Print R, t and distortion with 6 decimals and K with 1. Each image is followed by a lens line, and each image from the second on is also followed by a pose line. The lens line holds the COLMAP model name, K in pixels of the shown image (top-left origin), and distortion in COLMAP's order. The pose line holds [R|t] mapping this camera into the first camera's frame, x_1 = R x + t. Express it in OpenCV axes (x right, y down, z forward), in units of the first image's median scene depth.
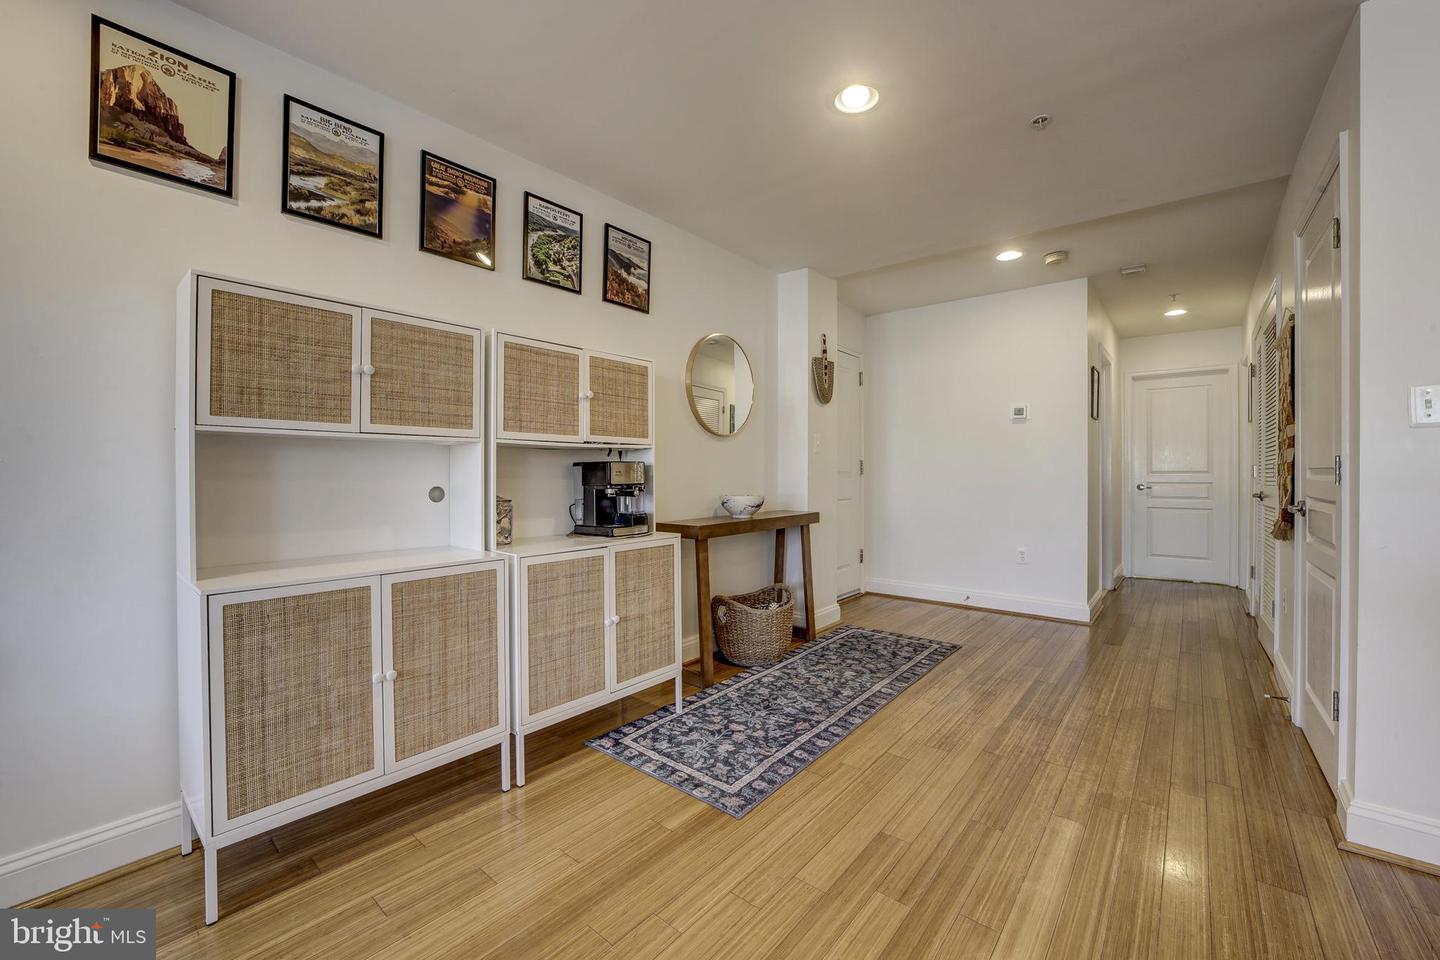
lens RADIAL K [[578.6, 0, 707.6], [0, 578.6, 478.7], [0, 0, 1]] dist [-0.032945, 0.008153]
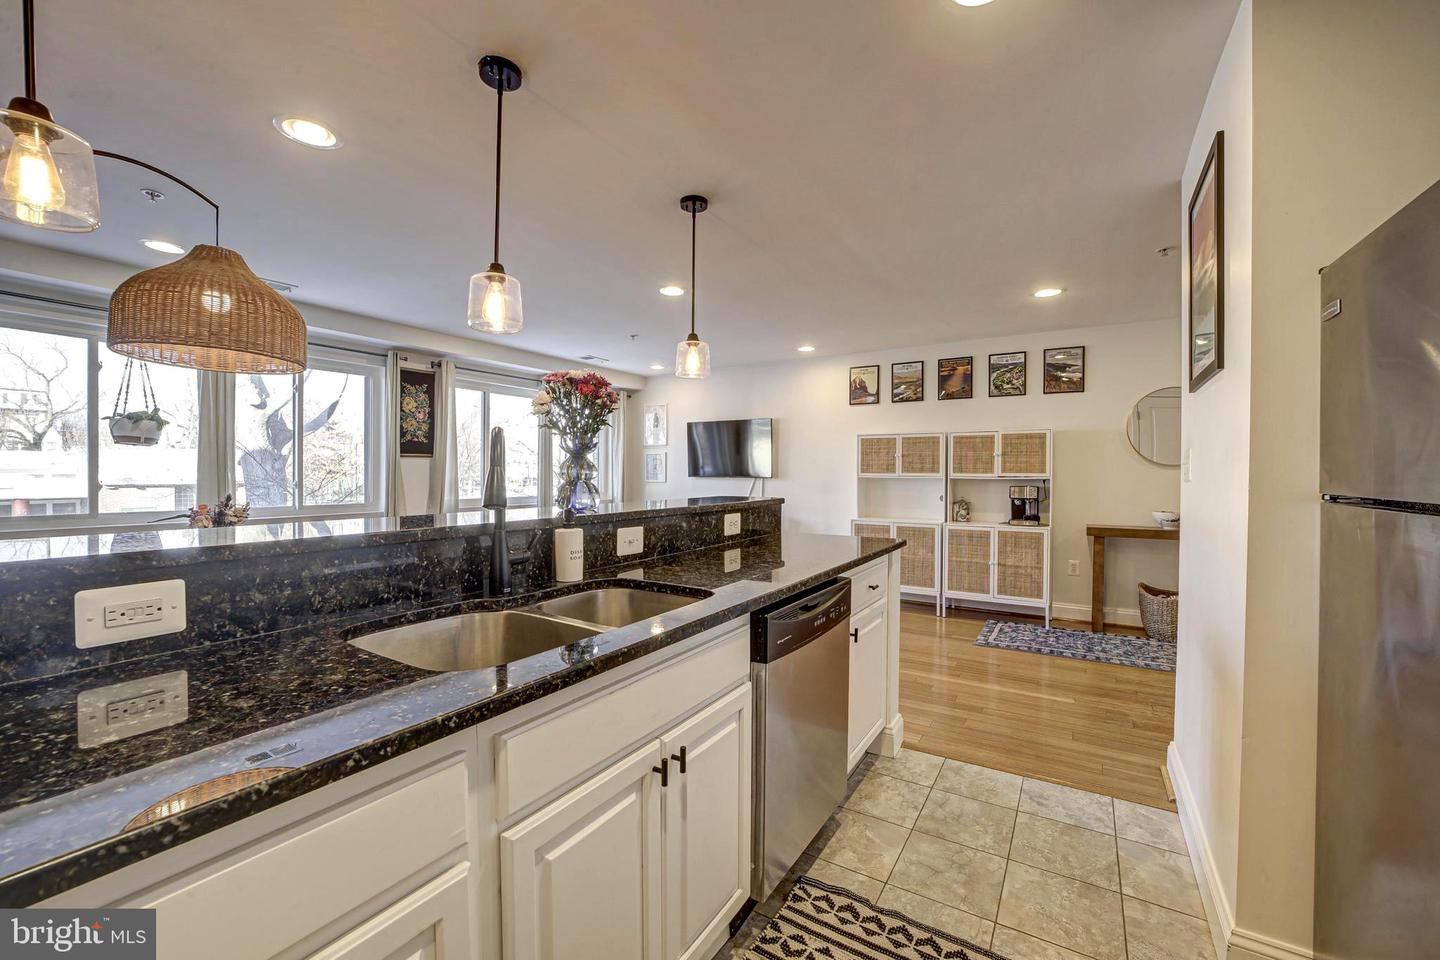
lens RADIAL K [[578.6, 0, 708.3], [0, 578.6, 467.2], [0, 0, 1]] dist [-0.032945, 0.008153]
pose [[0.118729, -0.004456, -0.992917, 1.679917], [-0.014765, 0.999871, -0.006252, -0.068770], [0.992817, 0.015403, 0.118648, -0.260789]]
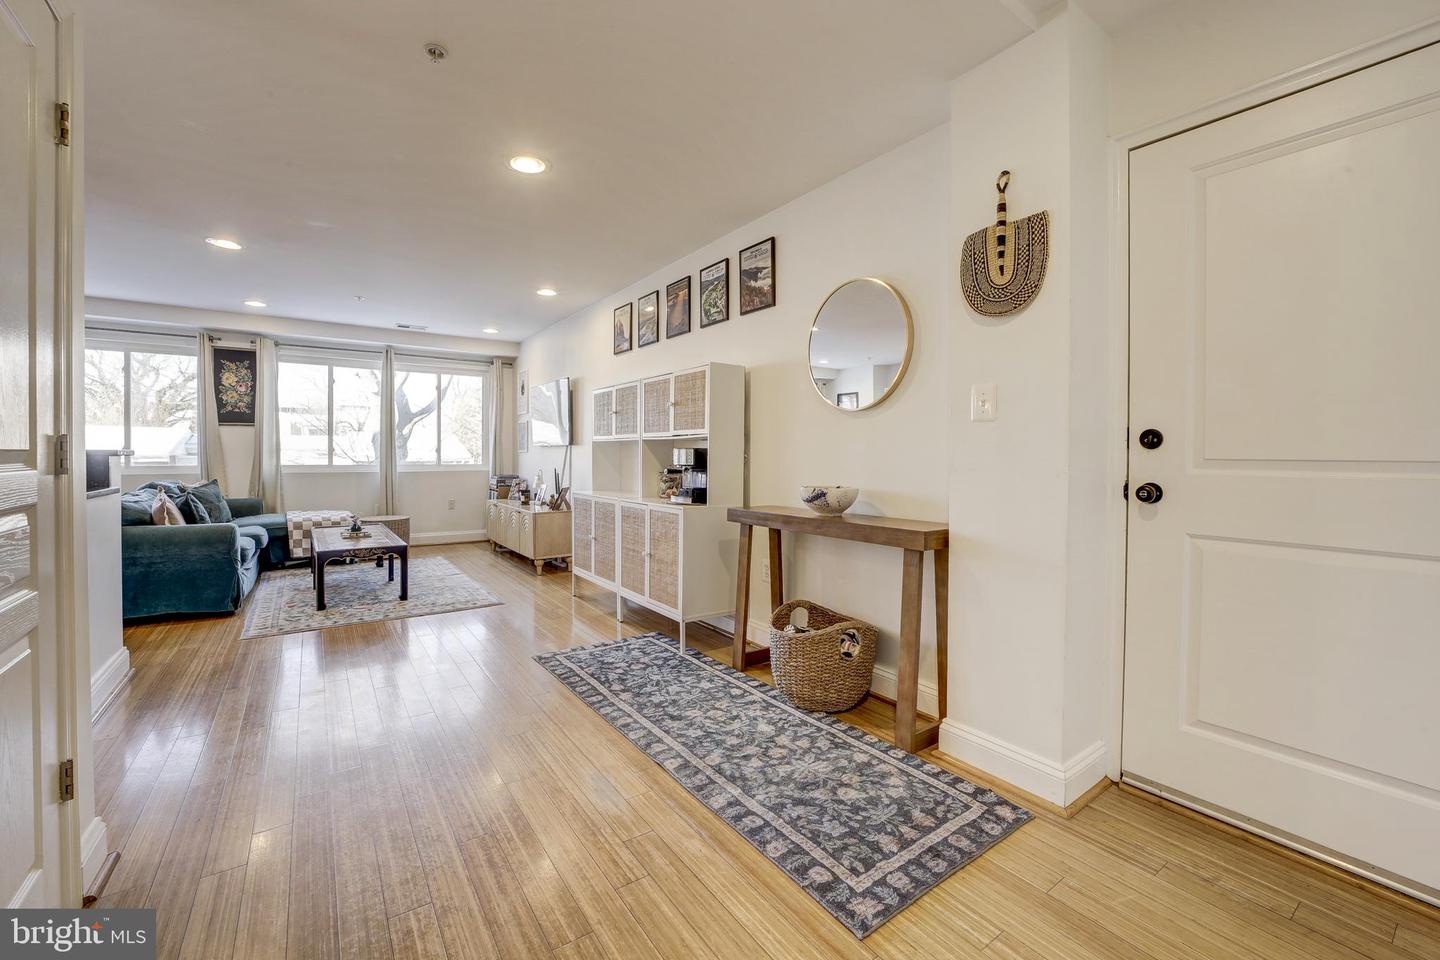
lens RADIAL K [[578.6, 0, 707.2], [0, 578.6, 451.4], [0, 0, 1]] dist [-0.032945, 0.008153]
pose [[-0.255027, -0.002922, -0.966930, 1.198288], [-0.012781, 0.999918, 0.000349, -0.022337], [0.966849, 0.012447, -0.255044, 1.460611]]
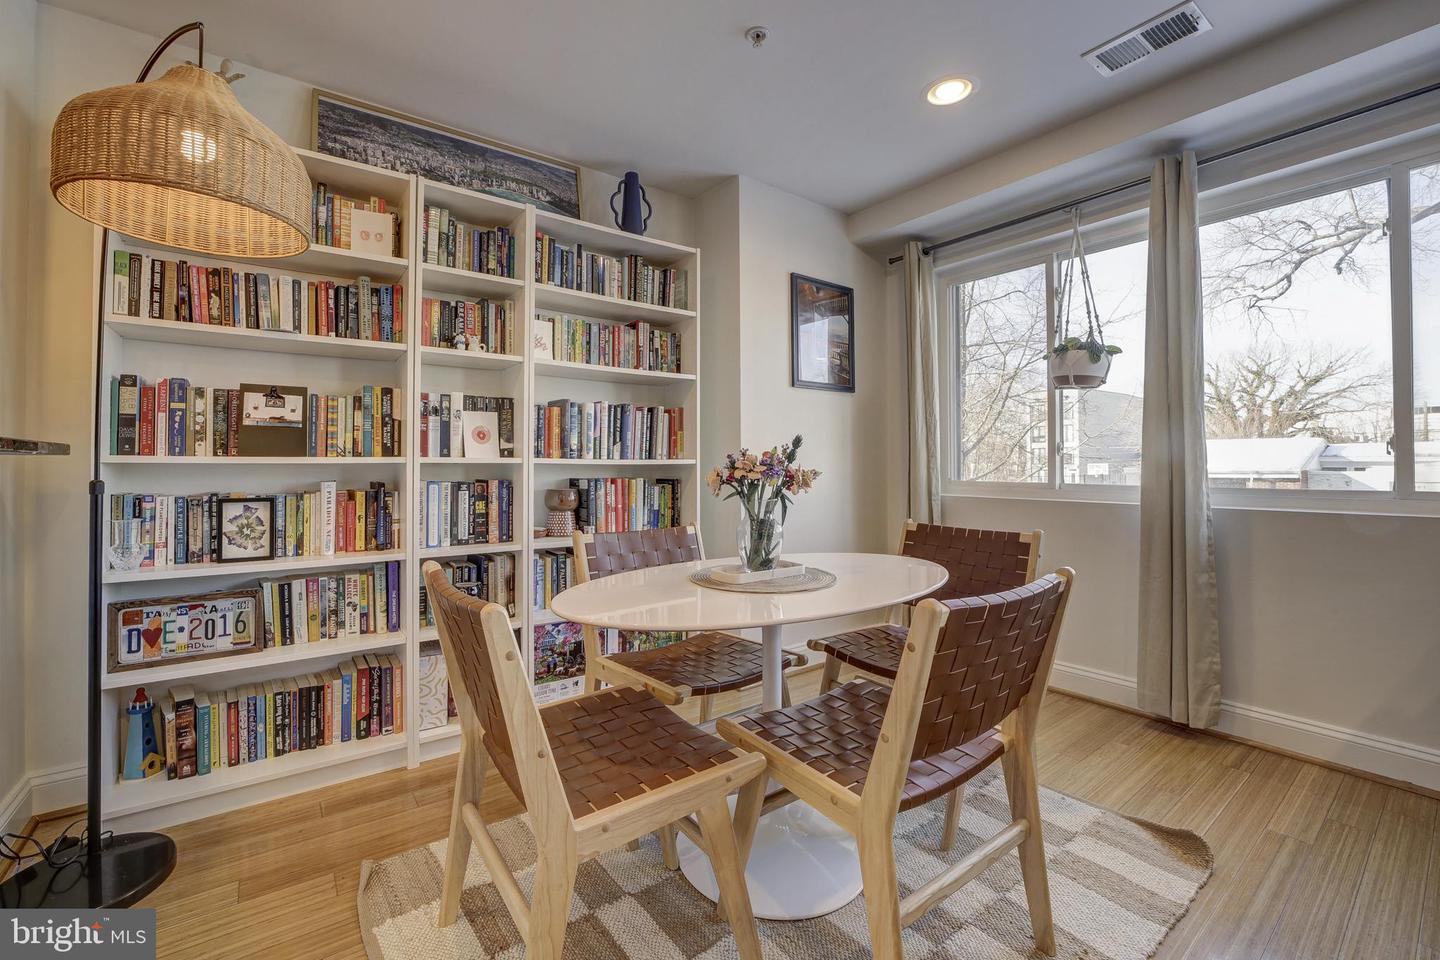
lens RADIAL K [[578.6, 0, 672.5], [0, 578.6, 448.1], [0, 0, 1]] dist [-0.032945, 0.008153]
pose [[-0.962336, -0.001821, 0.271856, 0.381703], [-0.005584, 0.999899, -0.013067, 0.009998], [-0.271805, -0.014092, -0.962249, -0.363333]]
